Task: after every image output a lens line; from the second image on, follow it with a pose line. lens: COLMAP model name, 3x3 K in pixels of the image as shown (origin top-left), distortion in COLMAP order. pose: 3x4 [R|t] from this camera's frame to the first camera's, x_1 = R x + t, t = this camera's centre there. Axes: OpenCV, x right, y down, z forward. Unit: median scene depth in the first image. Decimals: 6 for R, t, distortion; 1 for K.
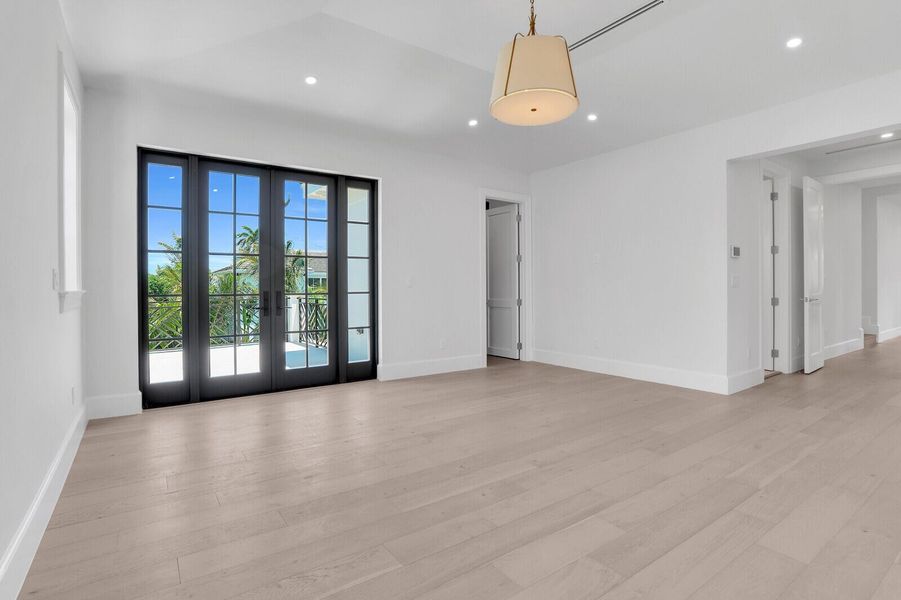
lens RADIAL K [[420.0, 0, 453.0], [0, 420.0, 287.3], [0, 0, 1]] dist [-0.033940, 0.000040]
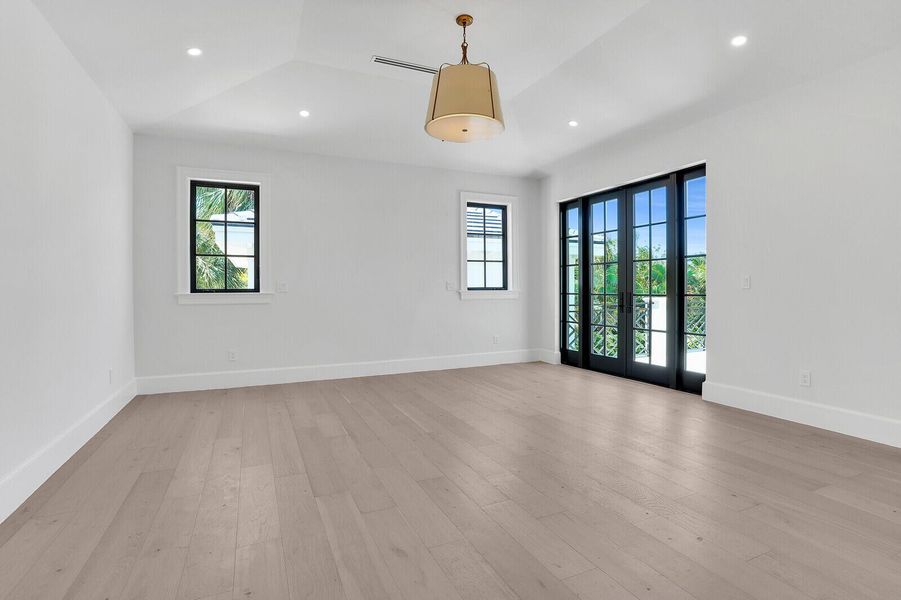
lens RADIAL K [[420.0, 0, 453.0], [0, 420.0, 287.3], [0, 0, 1]] dist [-0.033940, 0.000040]
pose [[-0.125786, 0.007576, -0.992028, 0.821345], [-0.007830, 0.999932, 0.008629, -0.011775], [0.992026, 0.008853, -0.125718, 0.701724]]
